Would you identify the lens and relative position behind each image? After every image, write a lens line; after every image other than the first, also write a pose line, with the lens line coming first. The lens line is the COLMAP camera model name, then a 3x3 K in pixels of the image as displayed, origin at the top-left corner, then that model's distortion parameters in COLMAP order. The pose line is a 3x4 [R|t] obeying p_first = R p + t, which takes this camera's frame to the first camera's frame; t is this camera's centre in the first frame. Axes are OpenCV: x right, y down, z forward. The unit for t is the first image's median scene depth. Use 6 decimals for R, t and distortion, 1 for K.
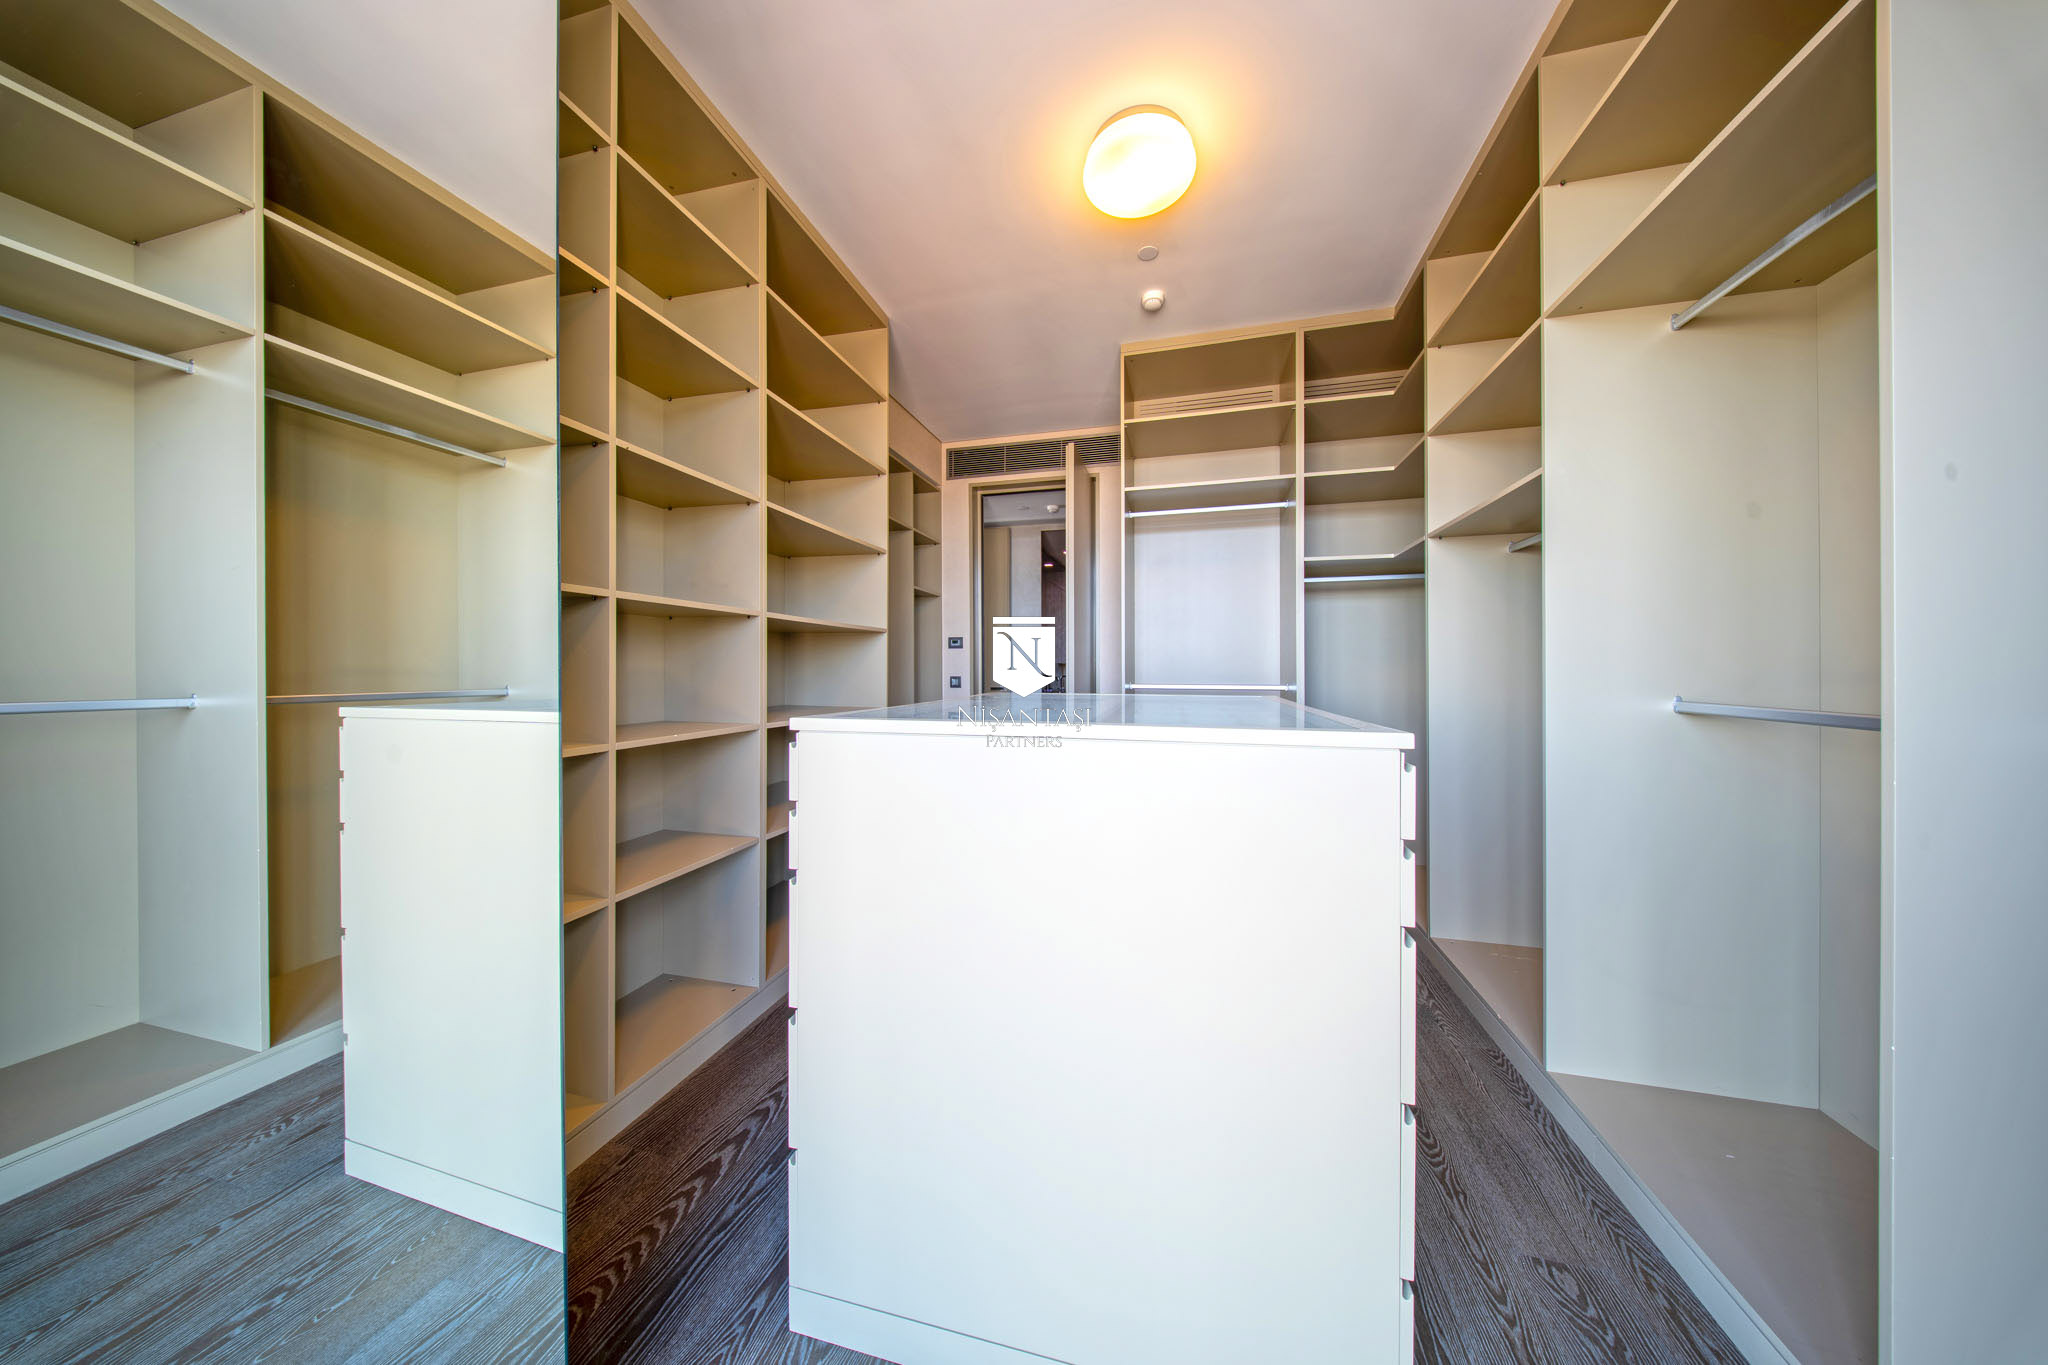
lens RADIAL K [[604.8, 0, 1021.3], [0, 604.8, 675.6], [0, 0, 1]] dist [-0.020938, -0.000015]
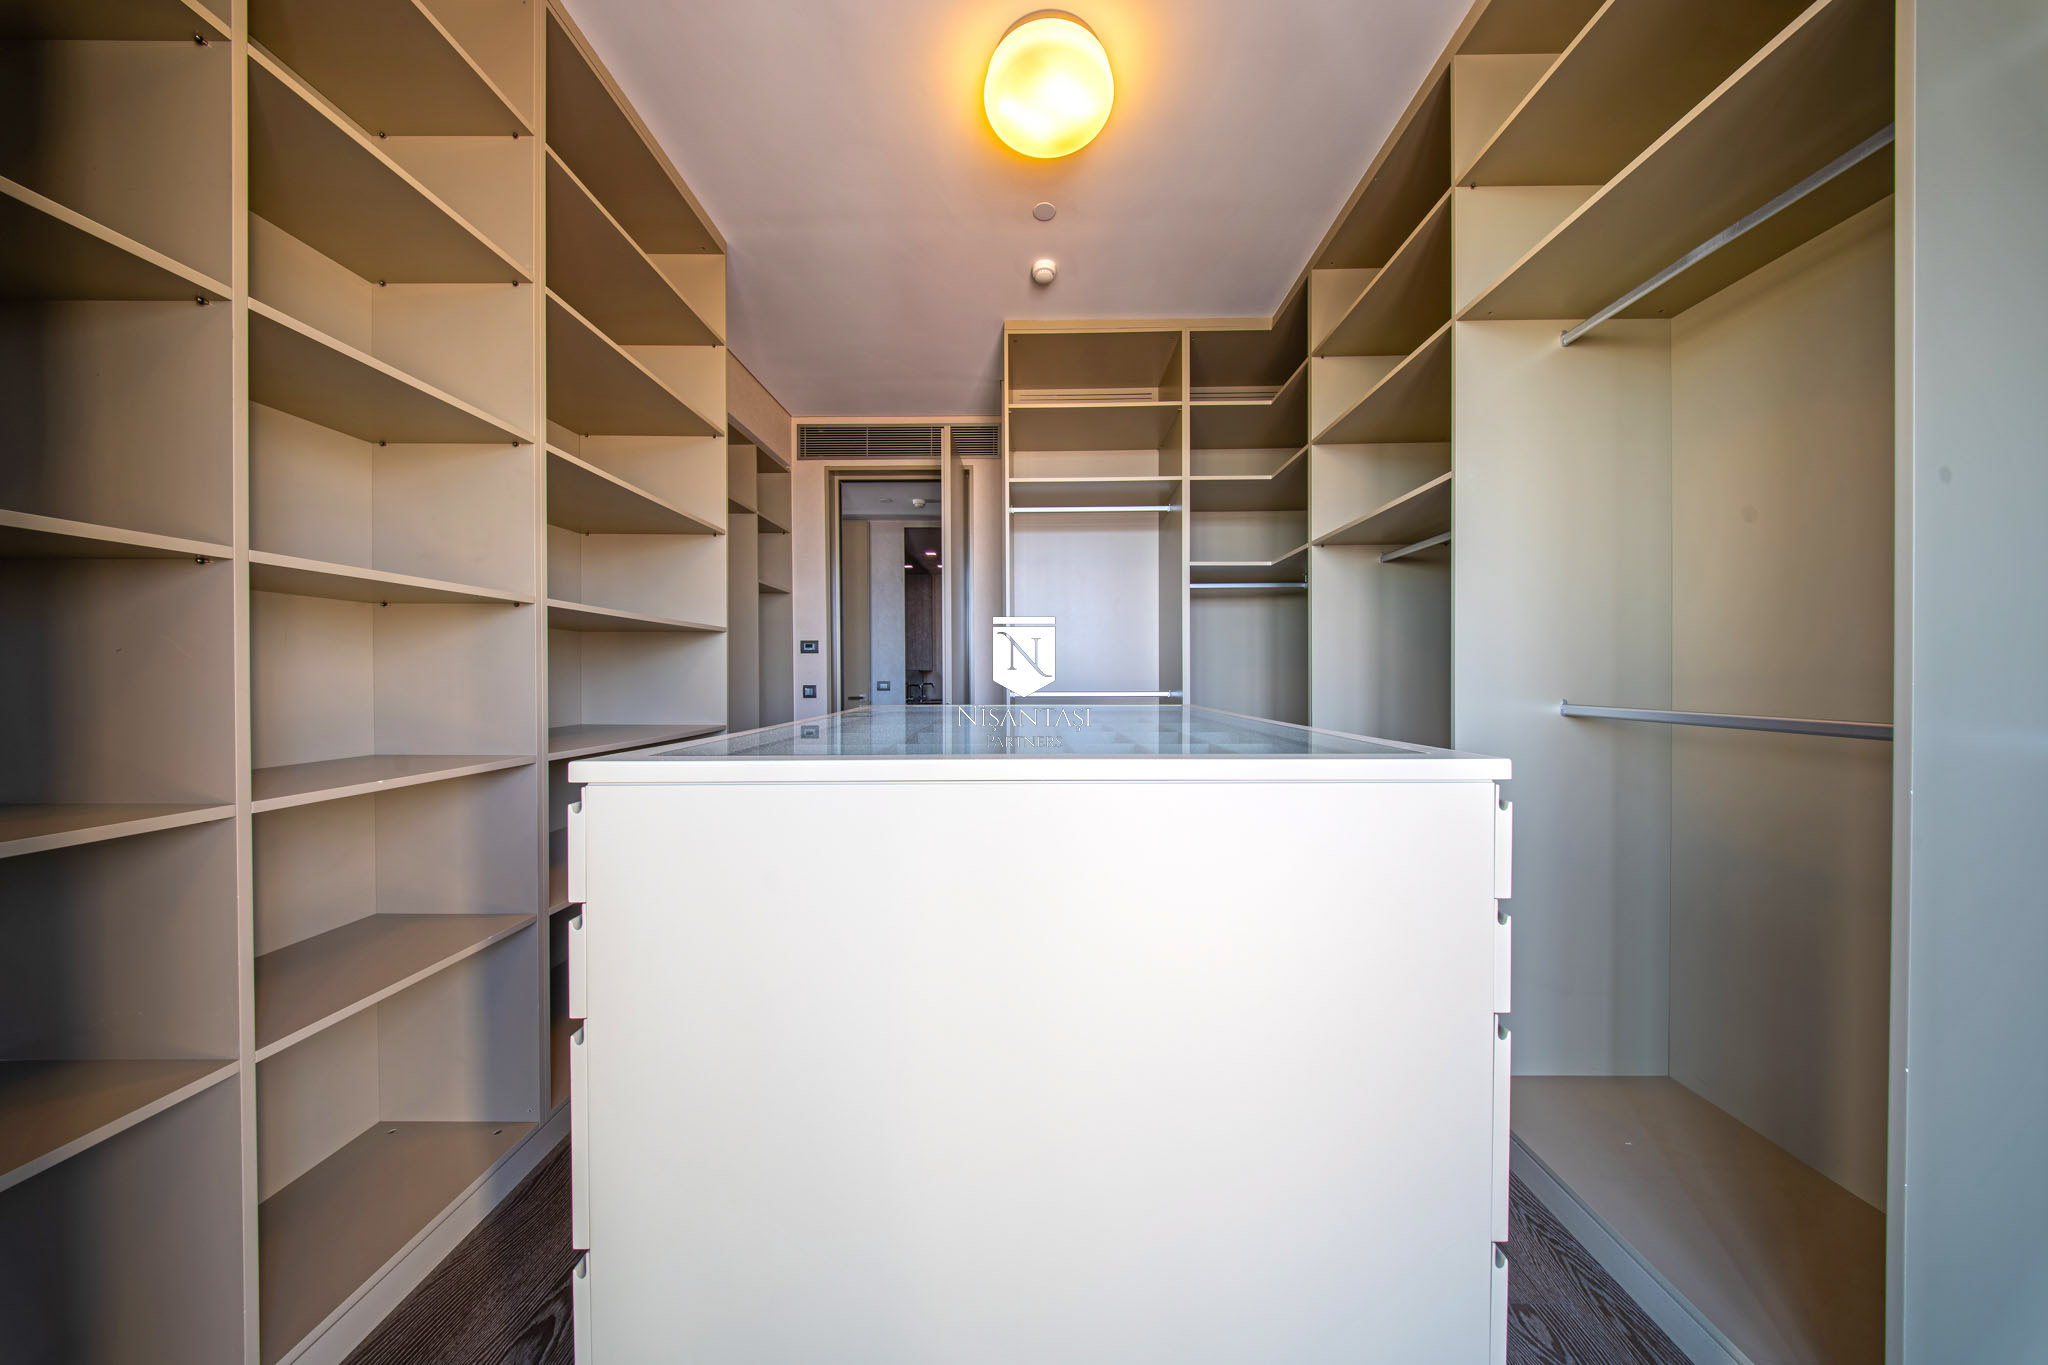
lens RADIAL K [[591.9, 0, 1024.0], [0, 591.9, 682.5], [0, 0, 1]] dist [-0.011998, -0.000064]
pose [[0.966505, -0.006698, 0.256560, -0.044439], [0.006752, 0.999977, 0.000670, -0.001940], [-0.256558, 0.001085, 0.966528, 0.145357]]
